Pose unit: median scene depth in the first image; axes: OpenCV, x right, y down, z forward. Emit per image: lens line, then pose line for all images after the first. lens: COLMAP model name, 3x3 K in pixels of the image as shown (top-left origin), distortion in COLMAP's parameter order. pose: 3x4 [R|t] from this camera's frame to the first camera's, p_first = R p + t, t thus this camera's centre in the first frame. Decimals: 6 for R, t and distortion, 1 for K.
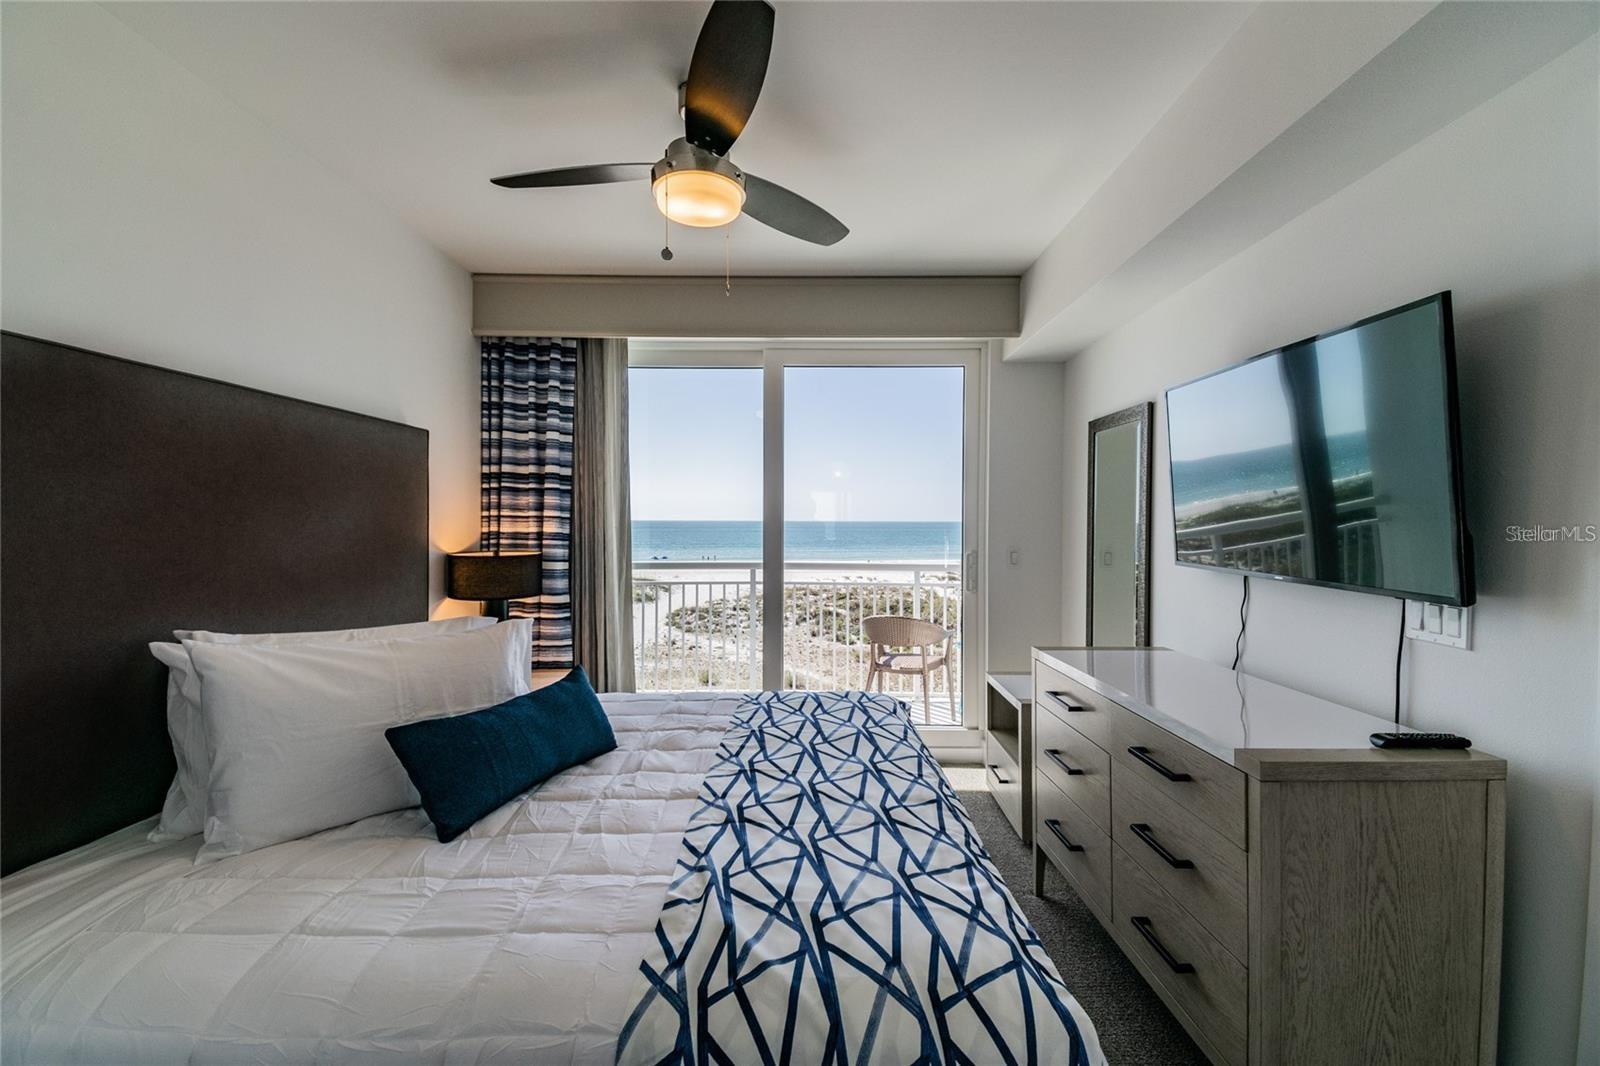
lens RADIAL K [[686.5, 0, 800.9], [0, 686.5, 528.7], [0, 0, 1]] dist [0.064093, -0.034491]
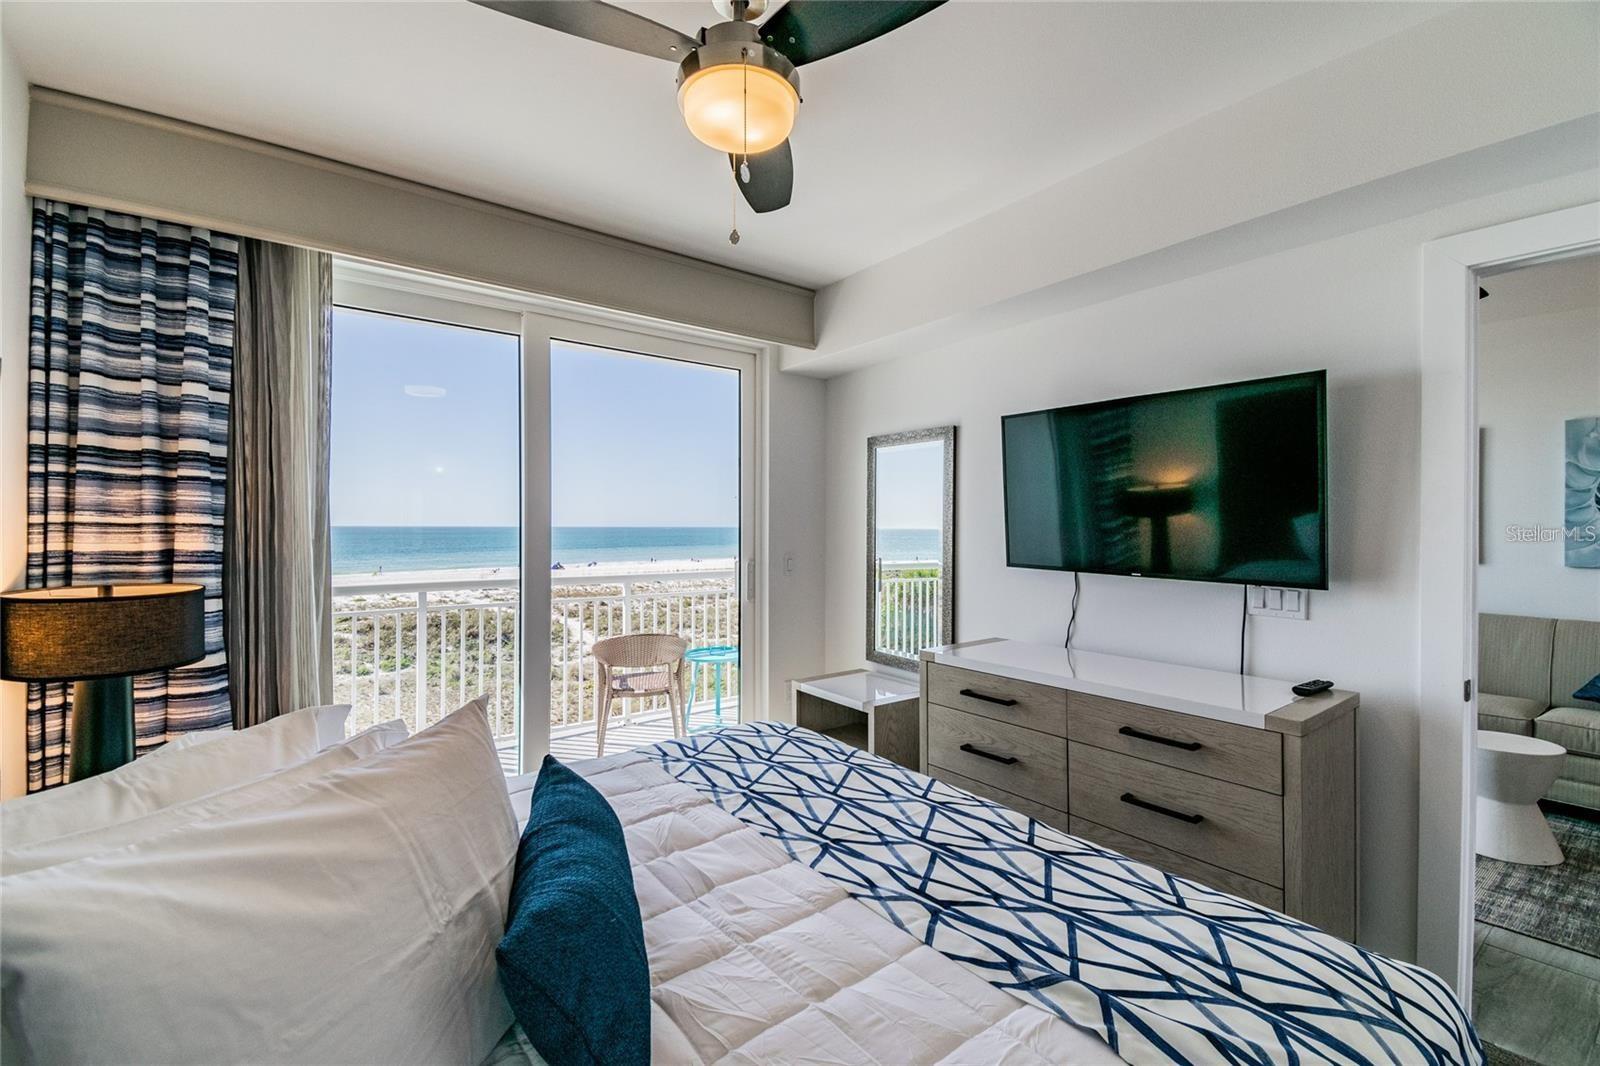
lens RADIAL K [[686.5, 0, 800.9], [0, 686.5, 528.7], [0, 0, 1]] dist [0.064093, -0.034491]
pose [[0.800892, -0.004775, 0.598790, -0.304731], [0.008594, 0.999957, -0.003520, -0.007045], [-0.598748, 0.007965, 0.800898, 0.193105]]
